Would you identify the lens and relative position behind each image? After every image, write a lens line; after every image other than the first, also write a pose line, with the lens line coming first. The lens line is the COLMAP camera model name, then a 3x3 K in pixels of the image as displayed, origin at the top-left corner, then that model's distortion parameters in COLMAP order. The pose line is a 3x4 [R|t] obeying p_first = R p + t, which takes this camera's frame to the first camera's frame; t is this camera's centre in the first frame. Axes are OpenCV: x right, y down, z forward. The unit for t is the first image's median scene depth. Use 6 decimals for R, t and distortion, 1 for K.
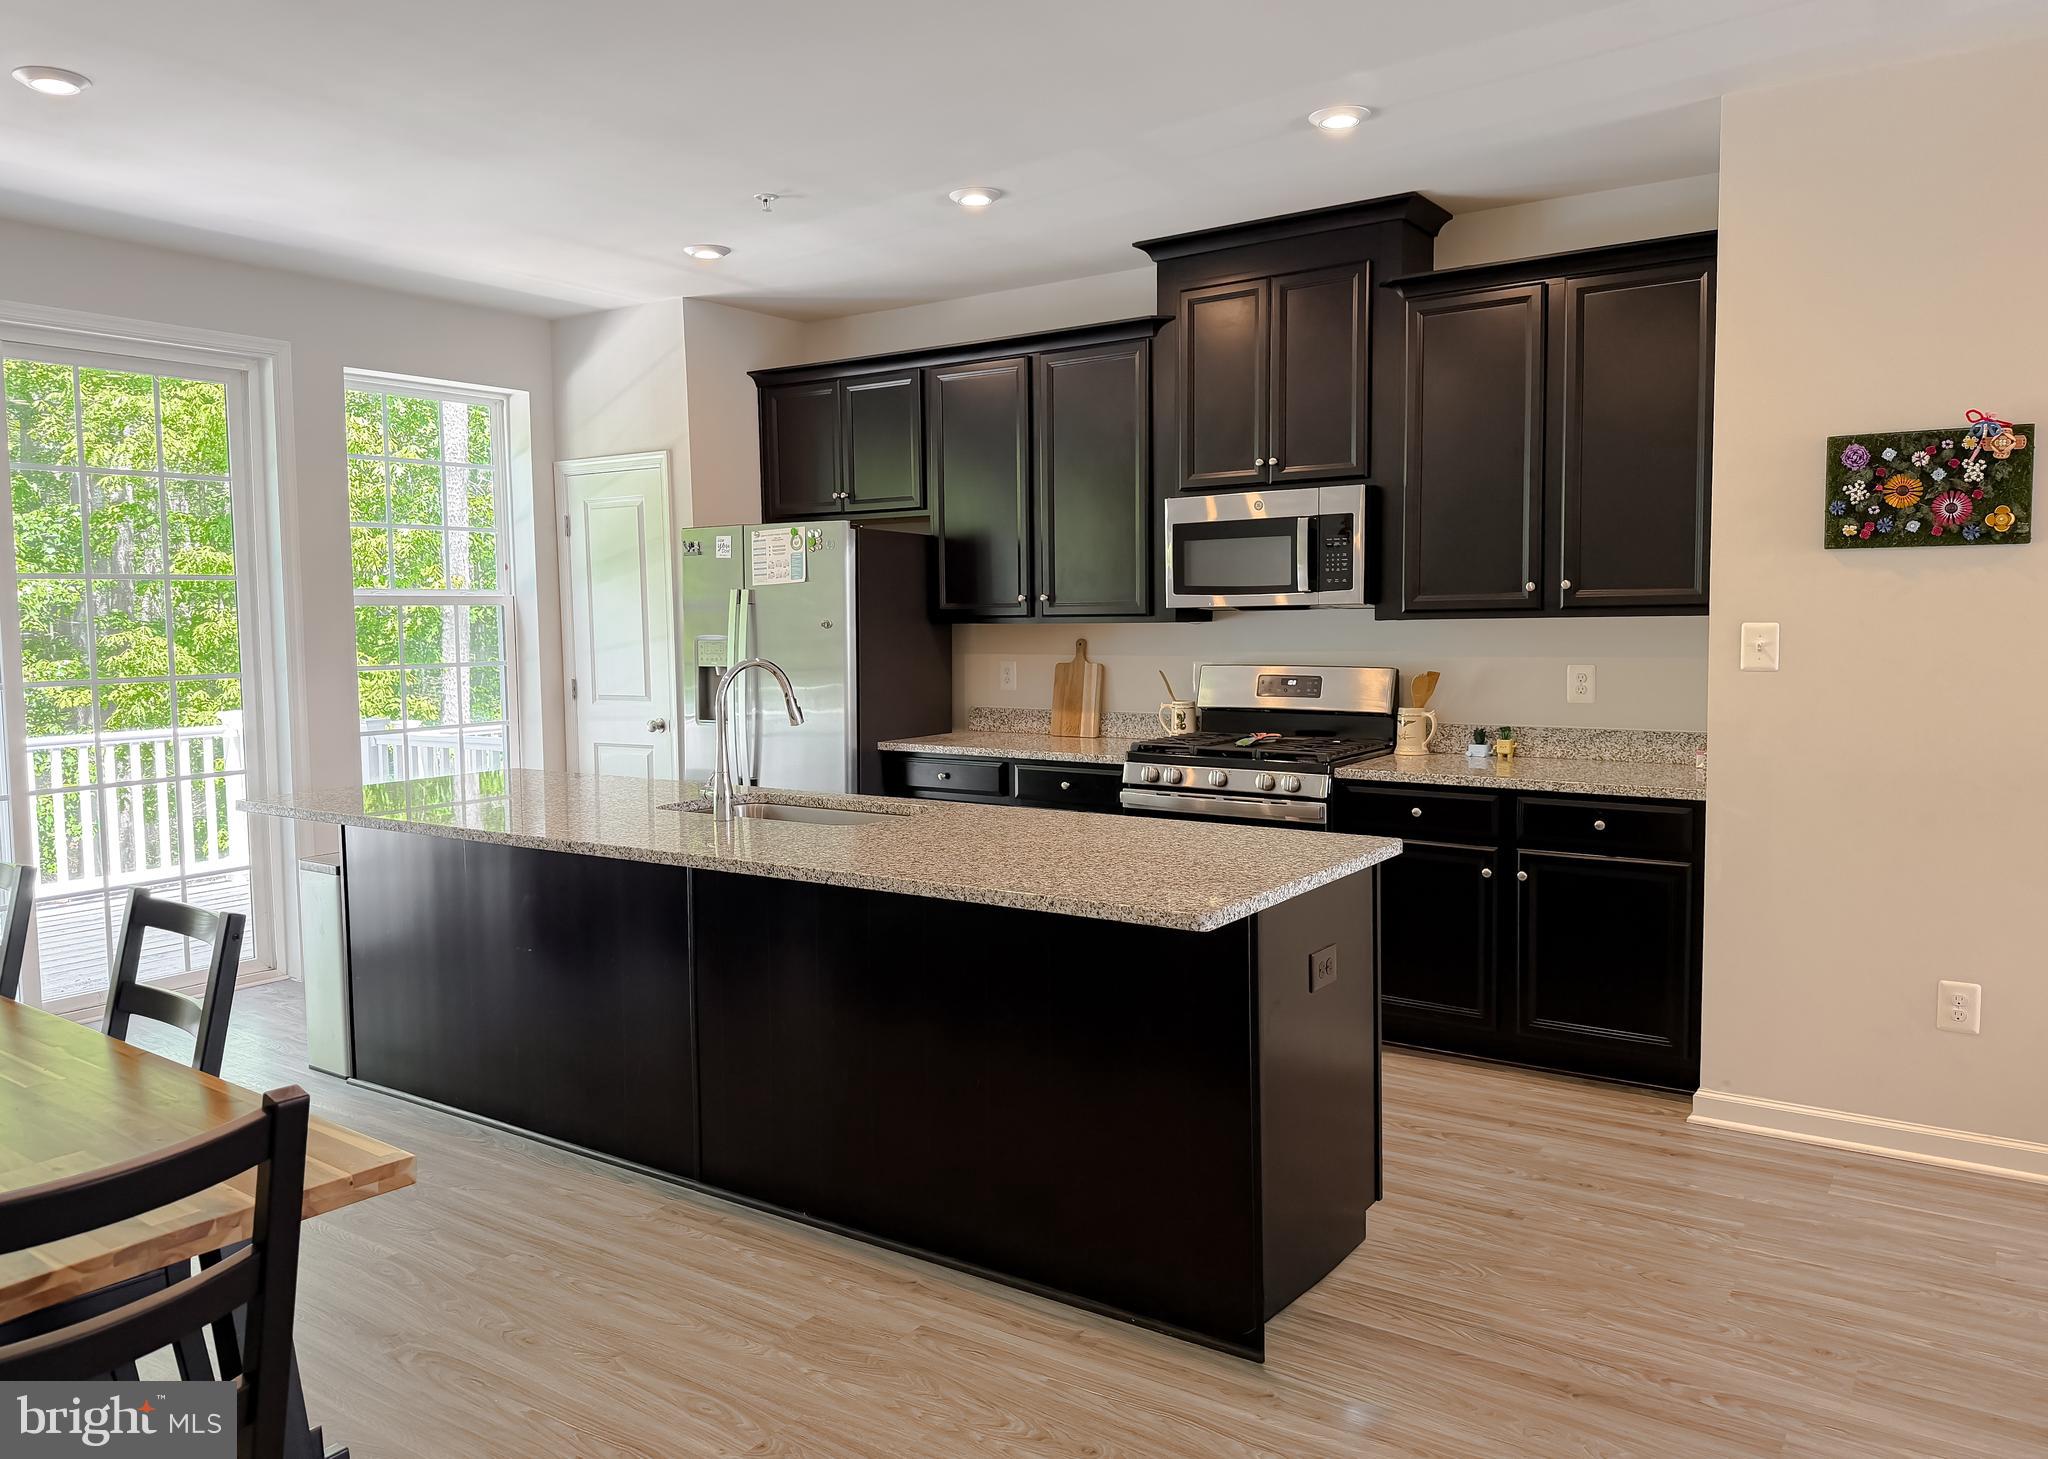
lens RADIAL K [[1455.4, 0, 1013.7], [0, 1455.4, 710.7], [0, 0, 1]] dist [0.080746, -0.093603]
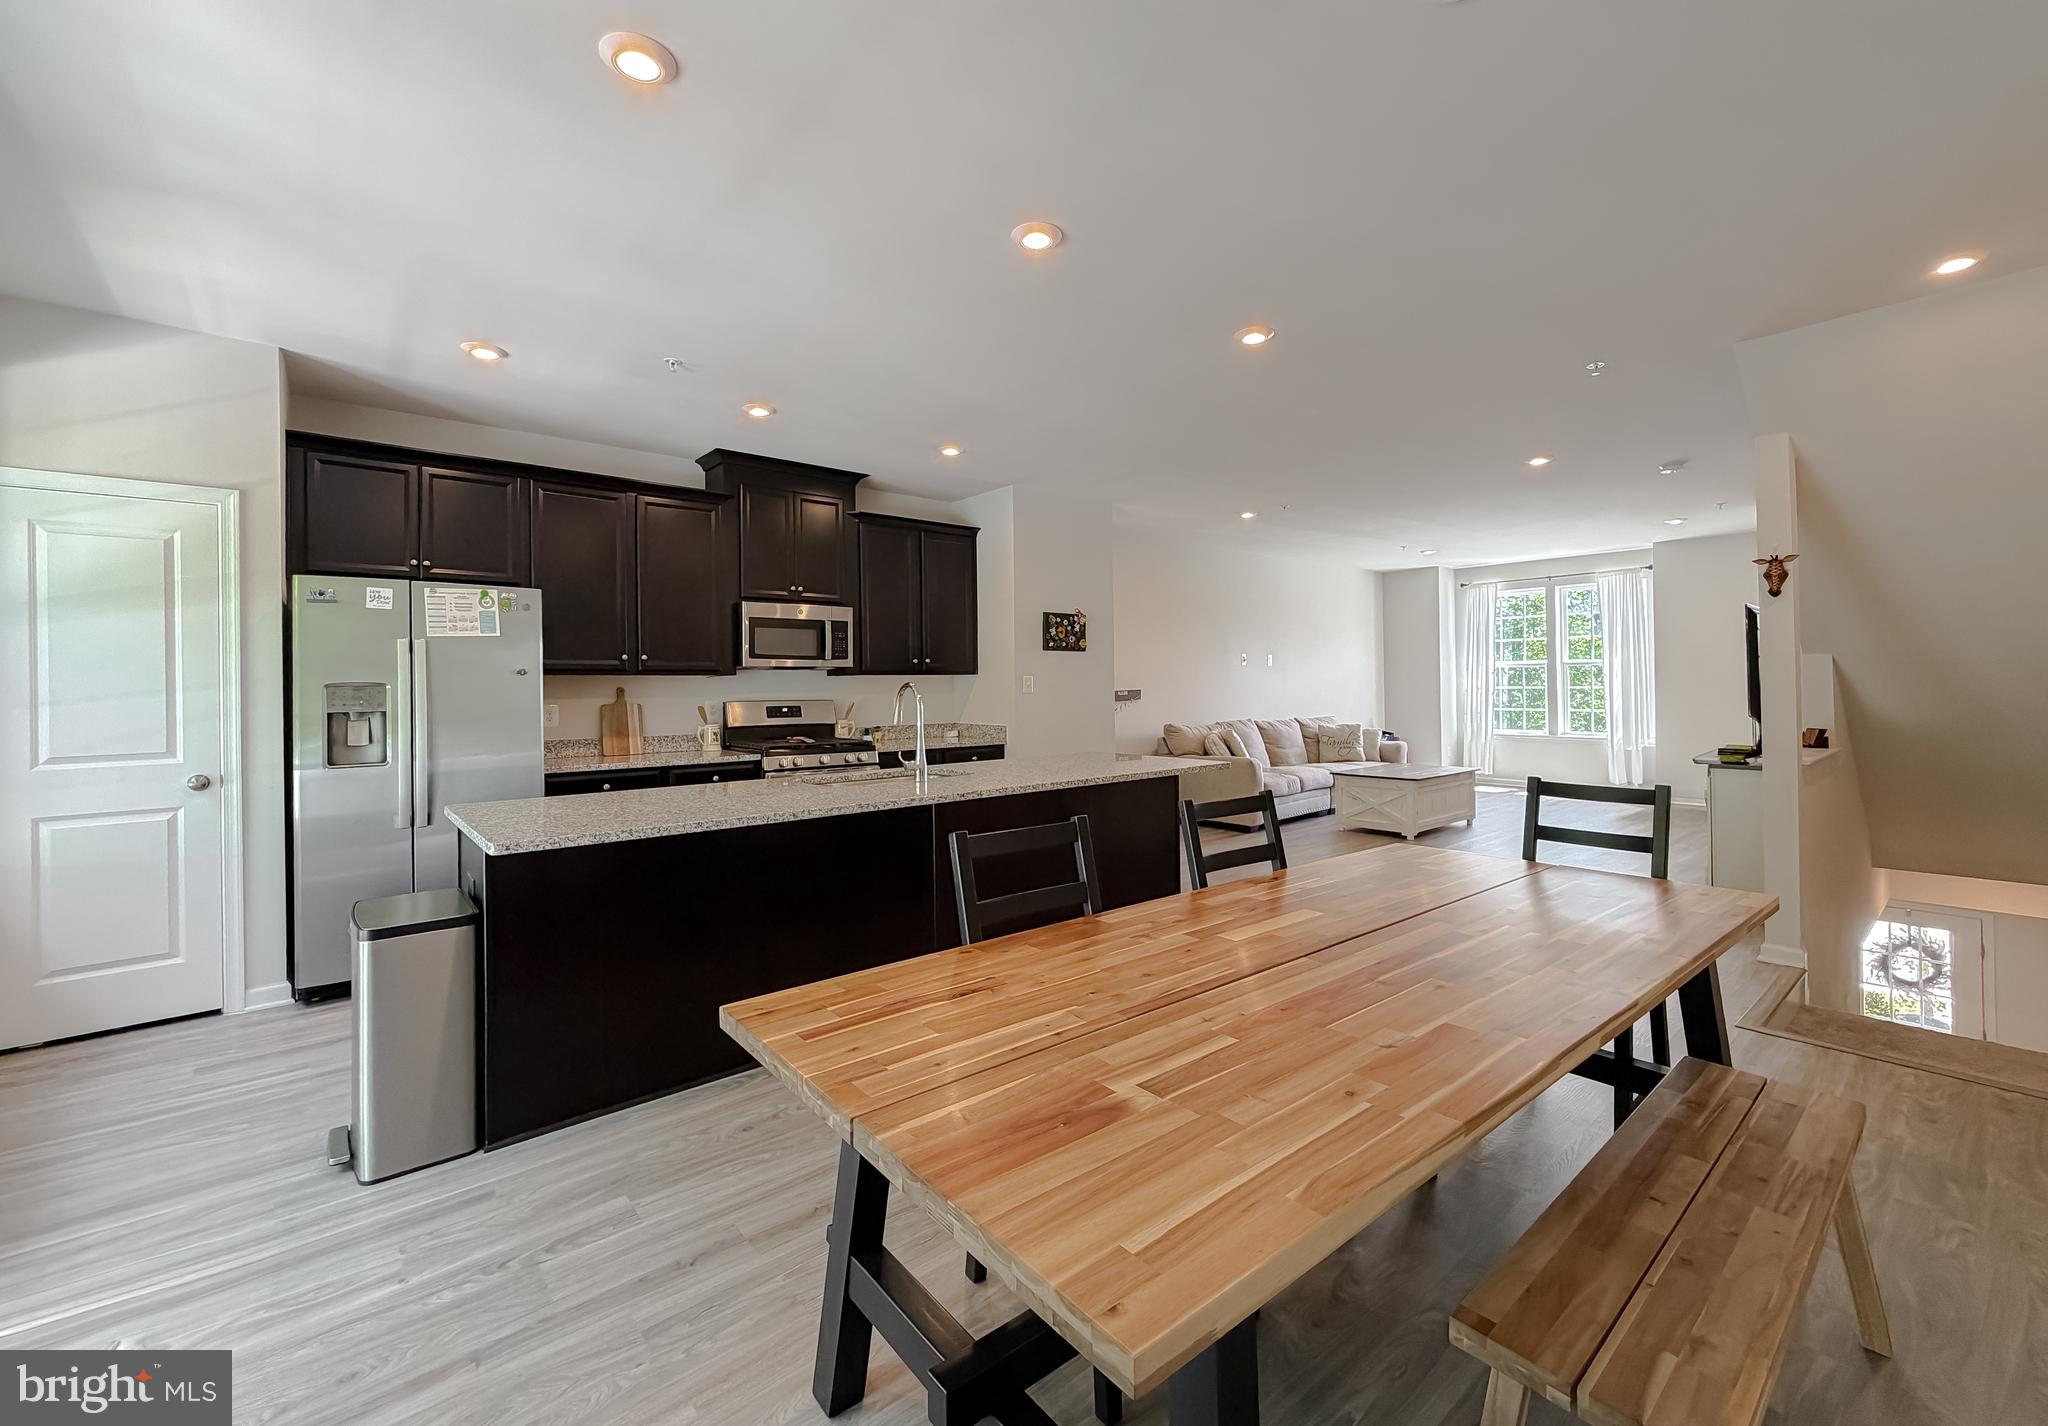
lens RADIAL K [[836.9, 0, 1017.9], [0, 836.9, 677.1], [0, 0, 1]] dist [0.000975, 0.000009]
pose [[0.262713, 0.020112, 0.964664, -0.797790], [0.072741, 0.996525, -0.040586, 0.003765], [-0.962128, 0.080833, 0.260337, 0.485528]]
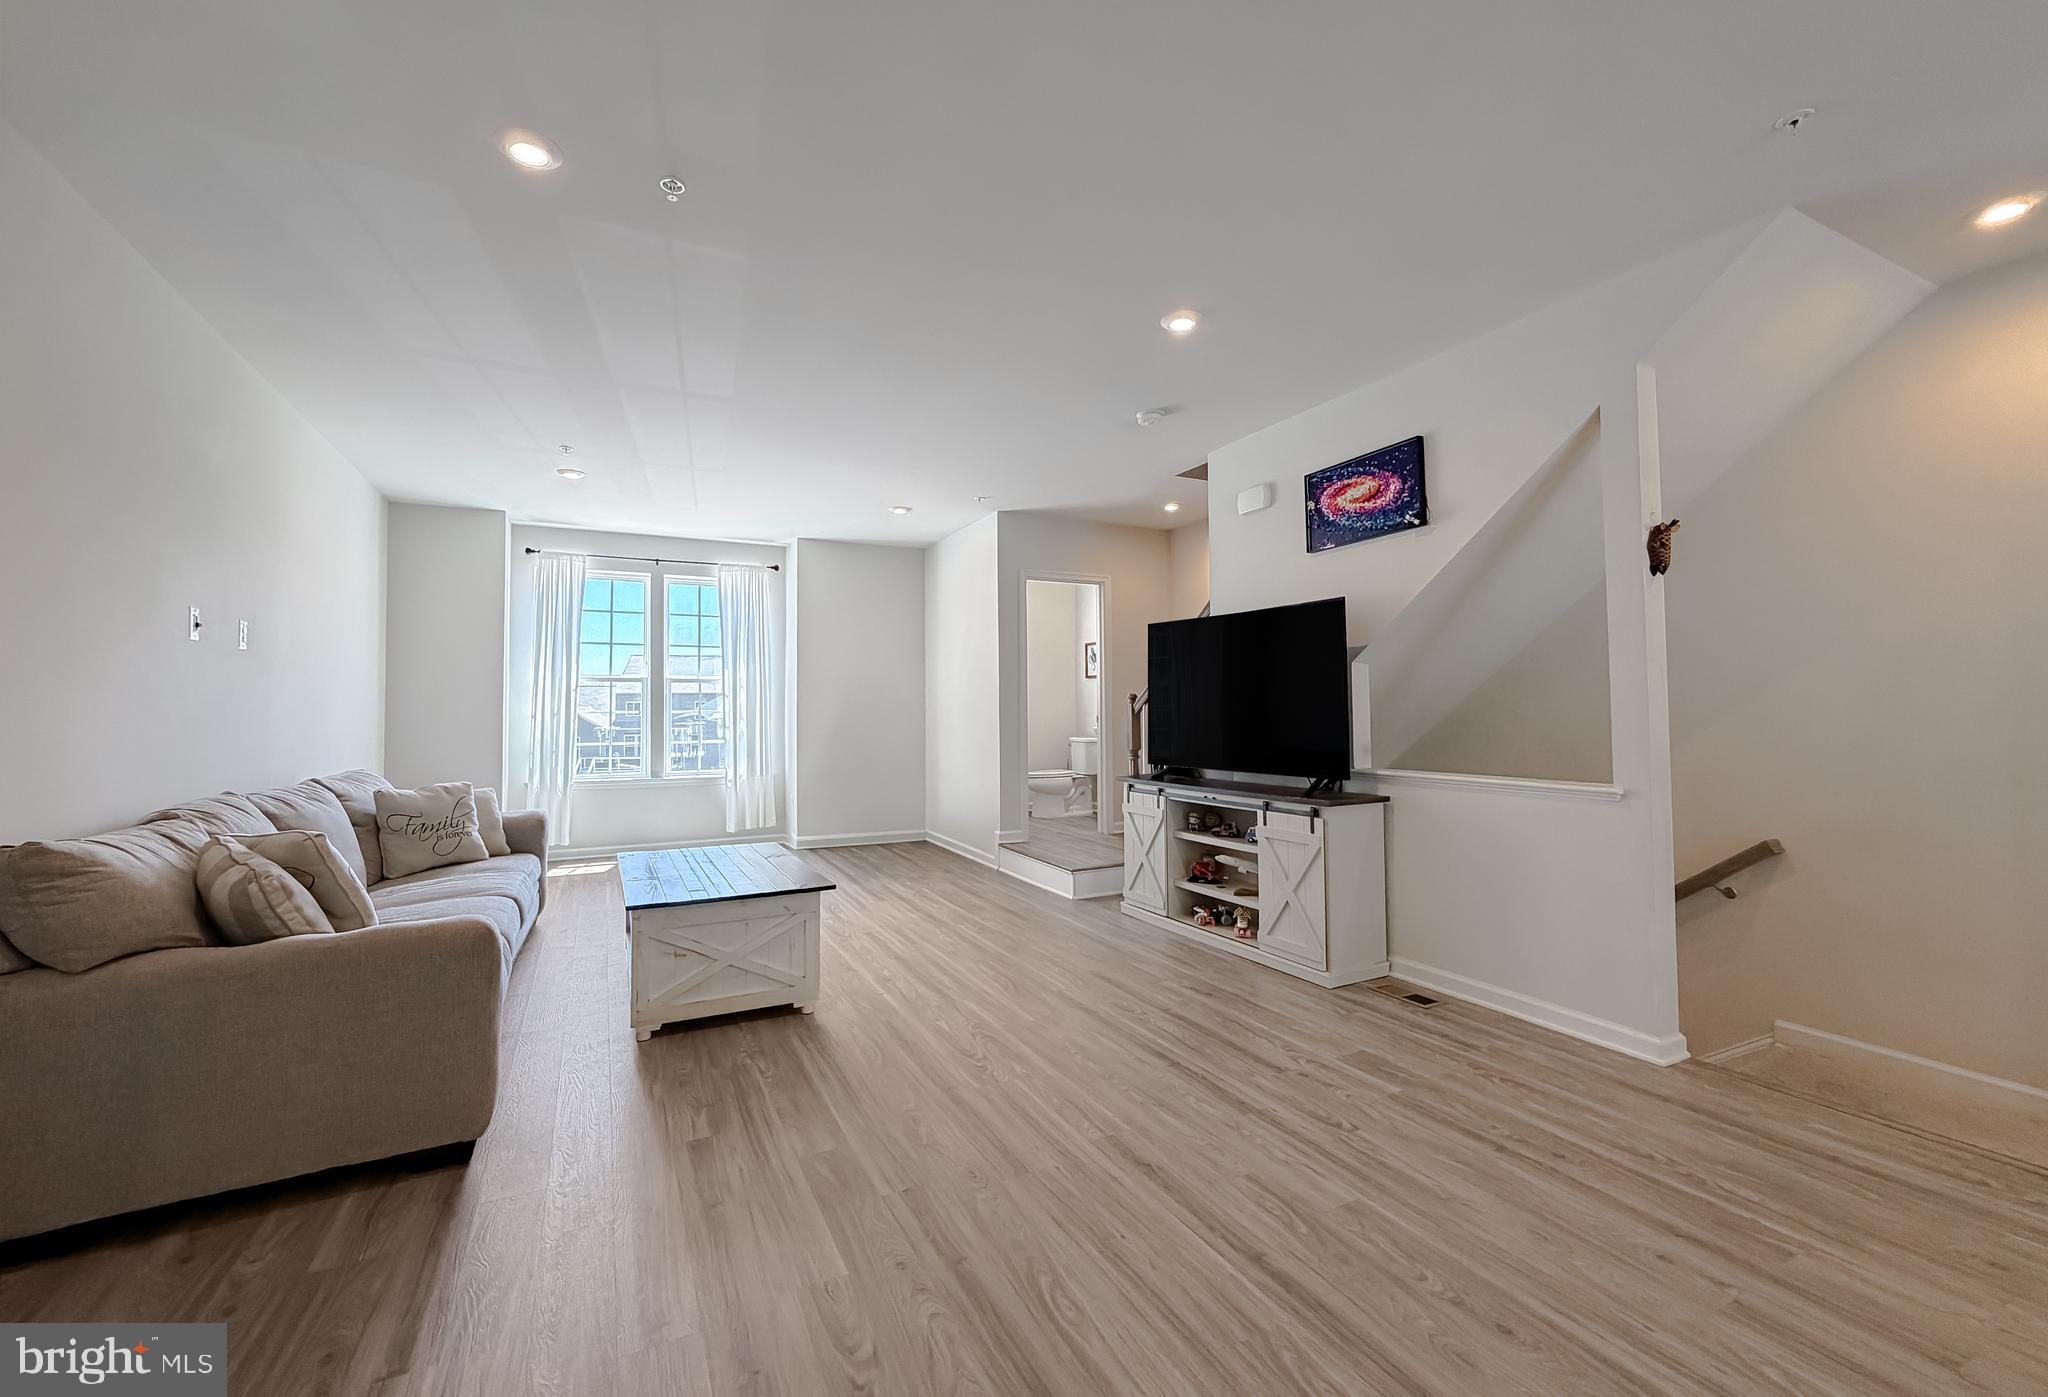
lens RADIAL K [[837.5, 0, 1022.8], [0, 837.5, 674.2], [0, 0, 1]] dist [0.000511, 0.000087]
pose [[-0.875491, 0.038027, 0.481735, 0.242496], [0.049717, 0.998697, 0.011521, -0.008778], [-0.480669, 0.034037, -0.876241, 0.744388]]
